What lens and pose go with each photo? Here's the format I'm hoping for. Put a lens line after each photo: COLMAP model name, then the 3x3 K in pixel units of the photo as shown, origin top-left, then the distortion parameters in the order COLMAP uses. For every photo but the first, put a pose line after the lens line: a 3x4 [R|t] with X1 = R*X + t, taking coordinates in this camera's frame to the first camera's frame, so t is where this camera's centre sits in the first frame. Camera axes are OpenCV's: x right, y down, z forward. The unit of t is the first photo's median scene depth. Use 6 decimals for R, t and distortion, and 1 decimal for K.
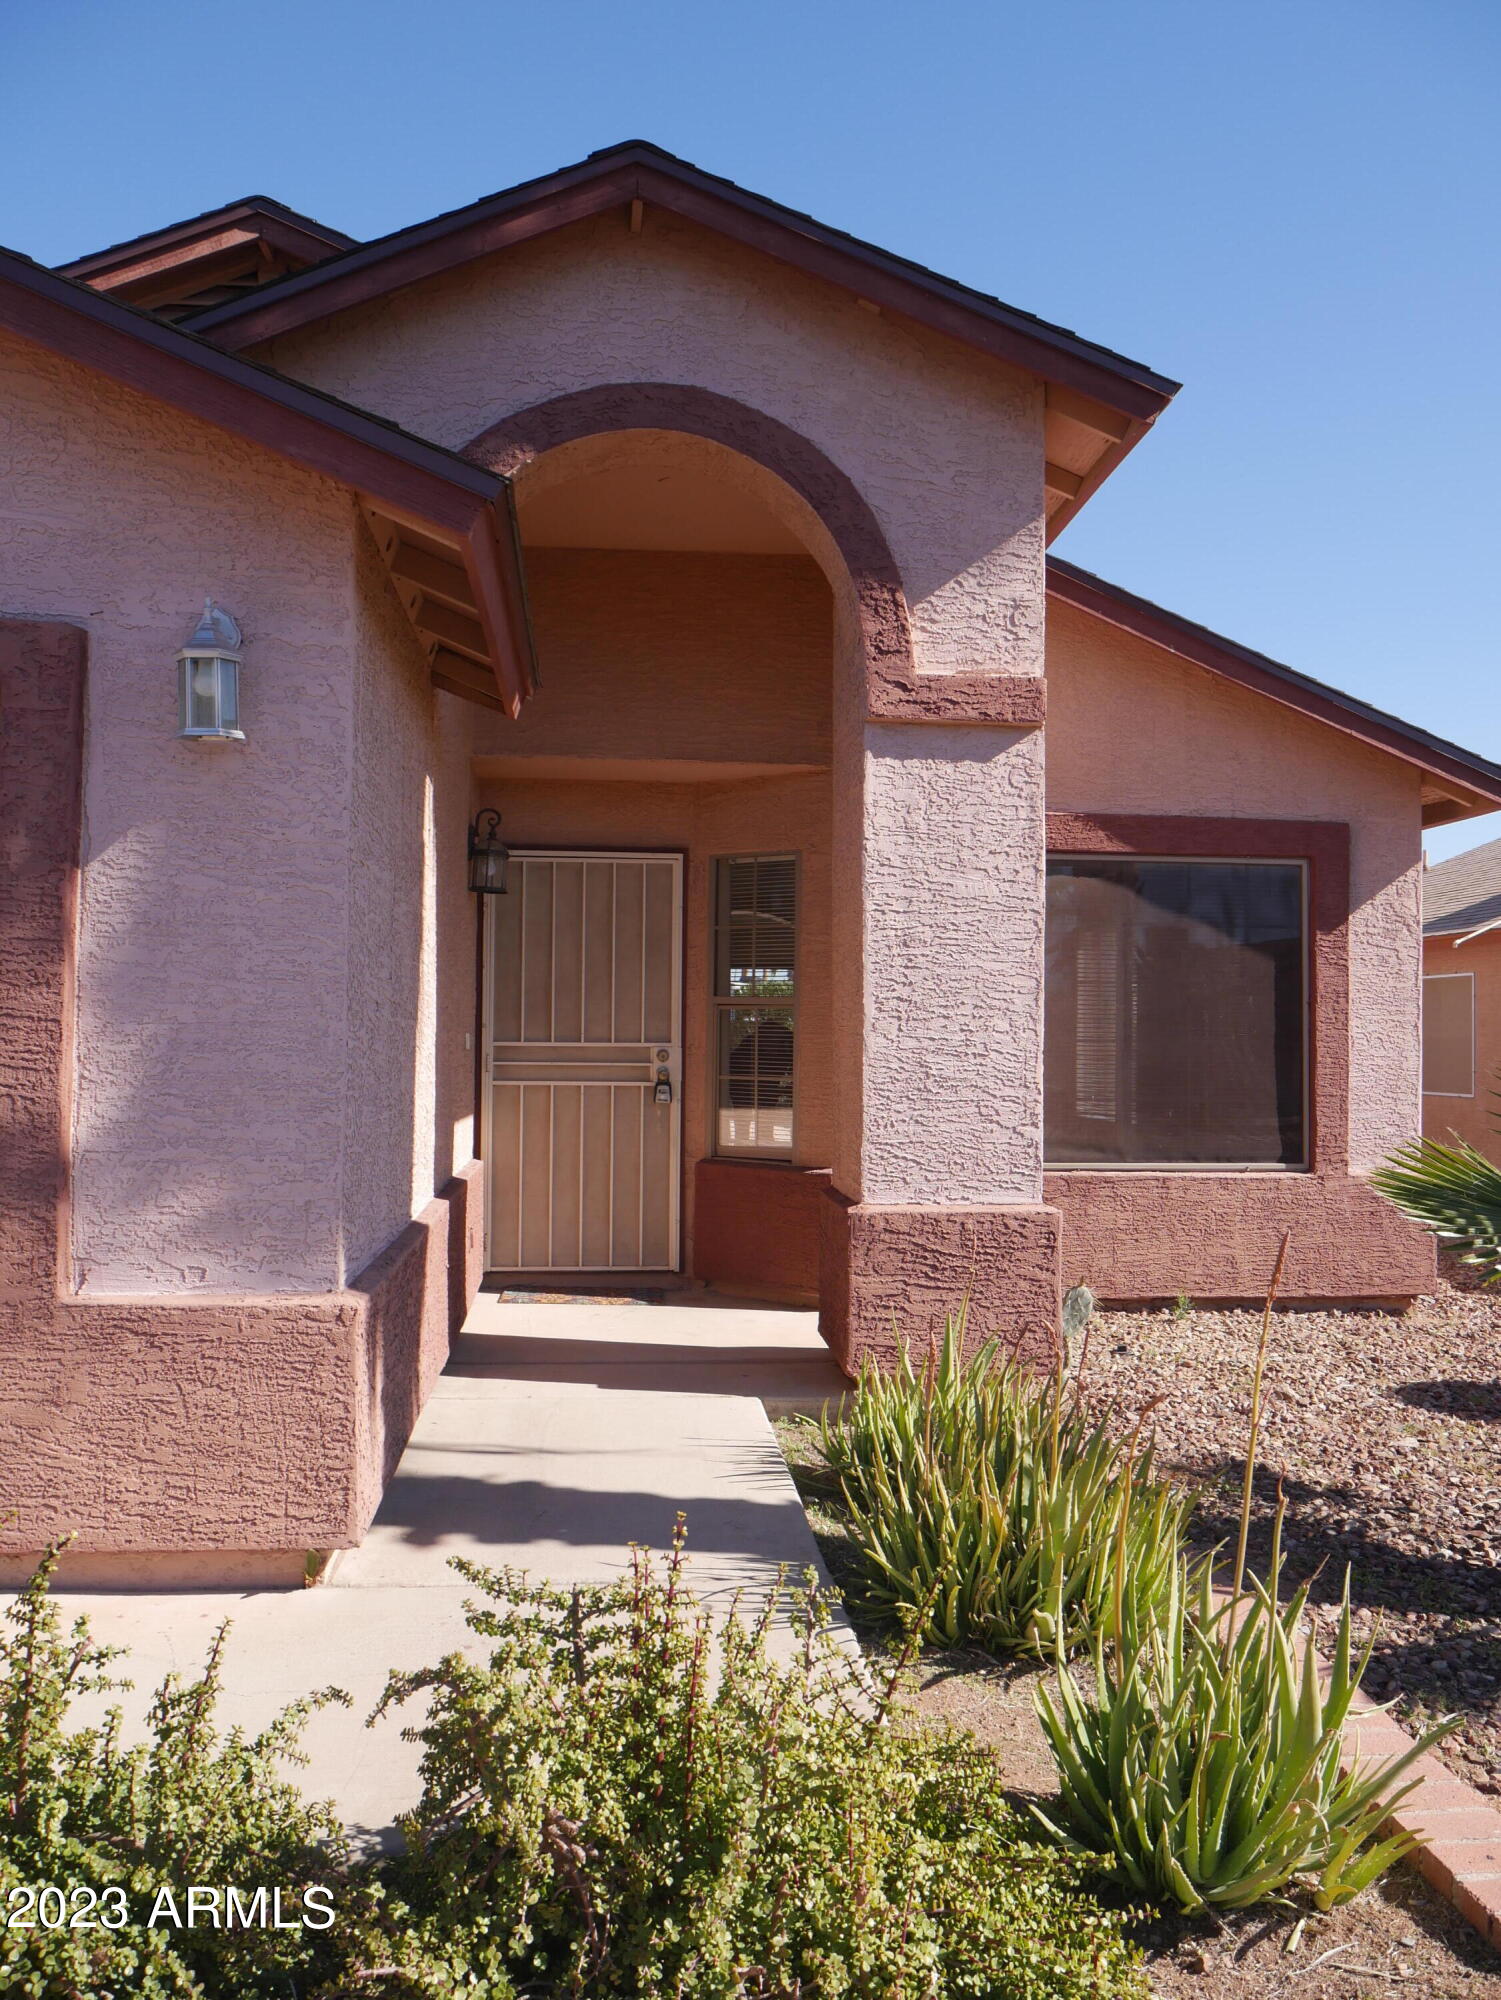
lens RADIAL K [[1656.3, 0, 754.8], [0, 1656.3, 999.6], [0, 0, 1]] dist [-0.012078, 0.015091]
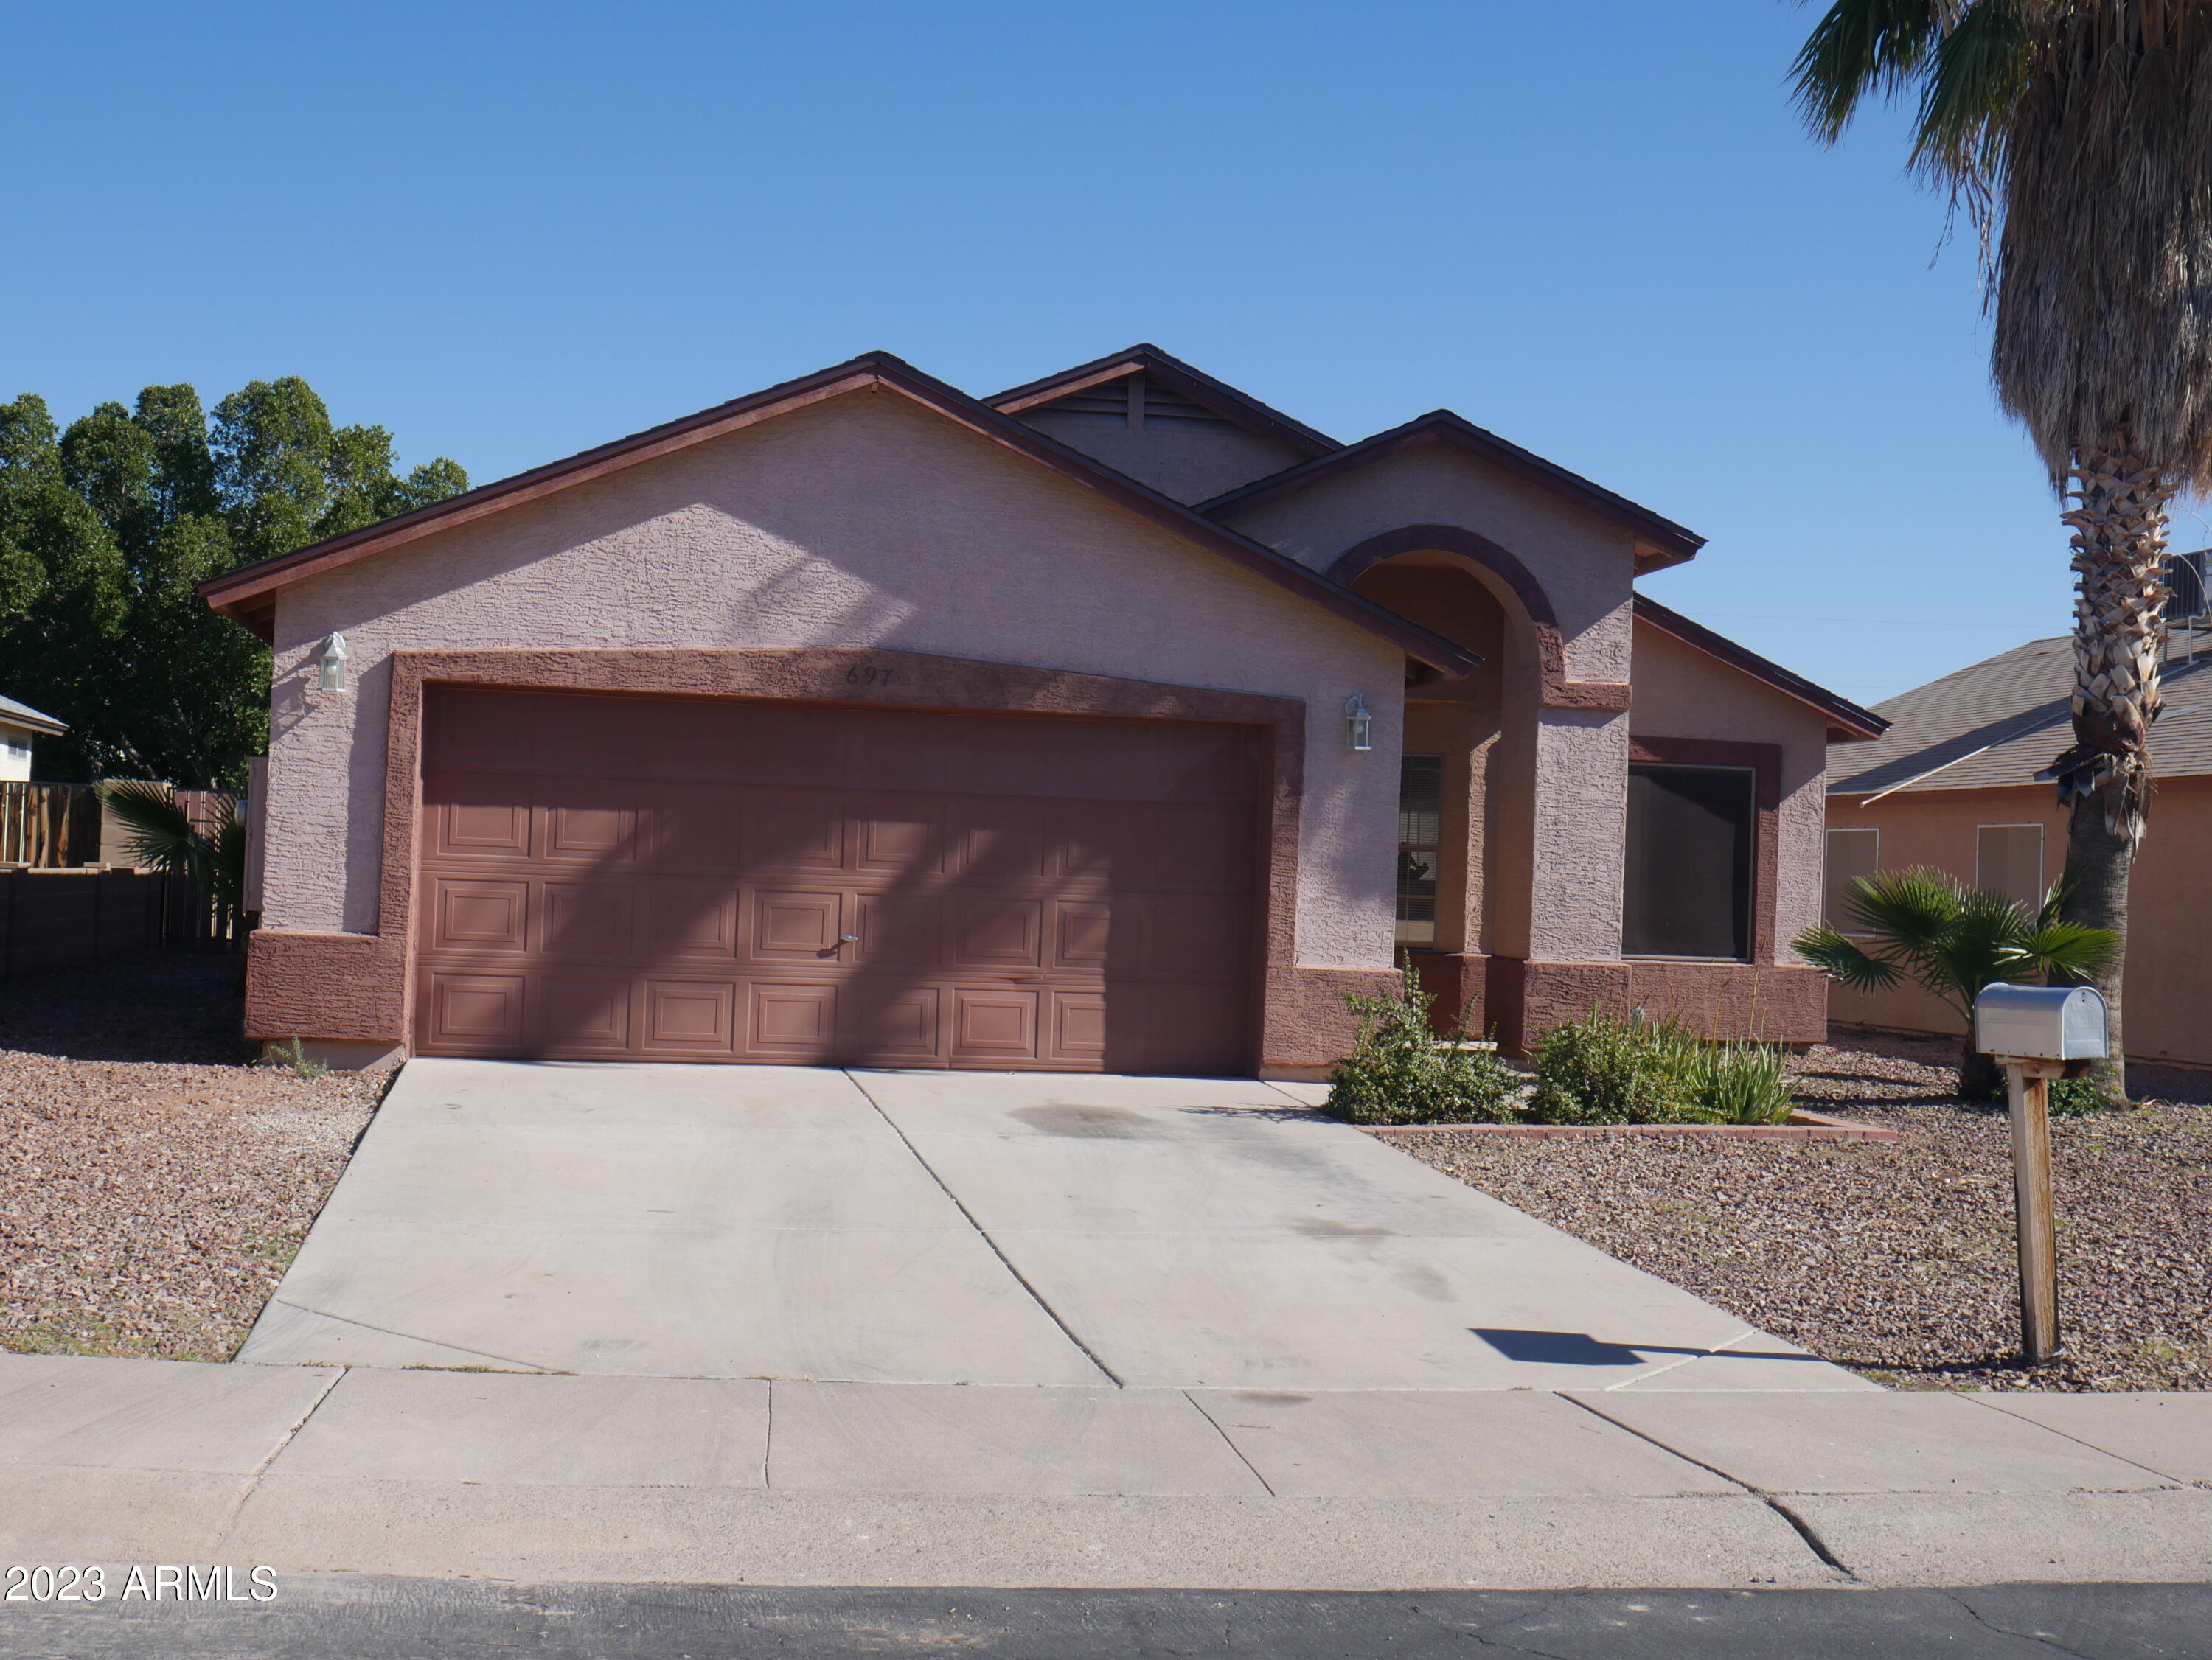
lens RADIAL K [[2663.7, 0, 1102.7], [0, 2663.7, 826.5], [0, 0, 1]] dist [0.001901, 0.000000]
pose [[0.994043, 0.029912, 0.104803, -0.743635], [-0.030806, 0.999501, 0.006923, -0.035214], [-0.104543, -0.010111, 0.994469, -1.979959]]
